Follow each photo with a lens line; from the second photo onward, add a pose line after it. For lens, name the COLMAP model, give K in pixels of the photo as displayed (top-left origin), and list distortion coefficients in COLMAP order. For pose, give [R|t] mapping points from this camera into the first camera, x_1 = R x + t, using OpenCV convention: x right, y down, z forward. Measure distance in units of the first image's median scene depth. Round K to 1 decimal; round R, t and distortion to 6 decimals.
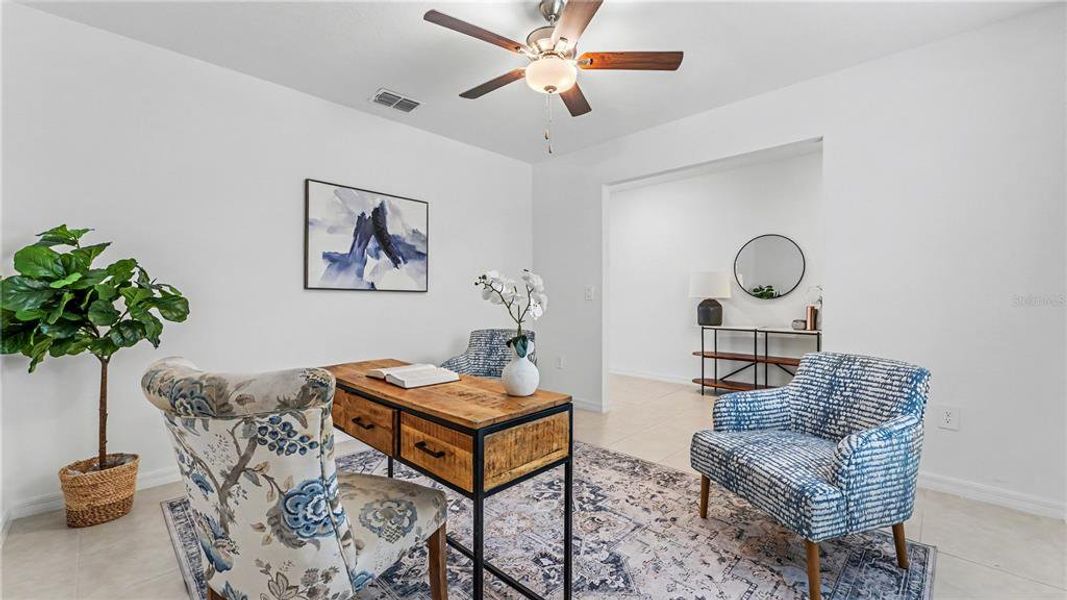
lens RADIAL K [[425.0, 0, 535.9], [0, 425.0, 298.1], [0, 0, 1]] dist [-0.002139, 0.000607]
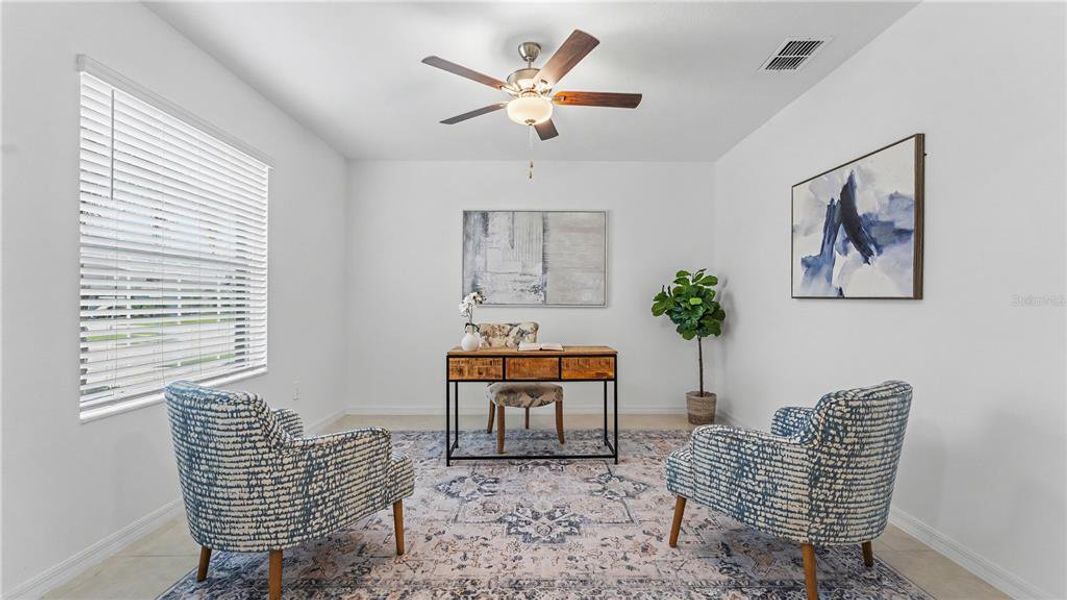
lens RADIAL K [[425.0, 0, 536.3], [0, 425.0, 300.3], [0, 0, 1]] dist [-0.002139, 0.000607]
pose [[-0.707678, -0.005556, -0.706513, 0.519046], [-0.004362, 0.999984, -0.003496, -0.009897], [0.706521, 0.000608, -0.707691, 1.151768]]
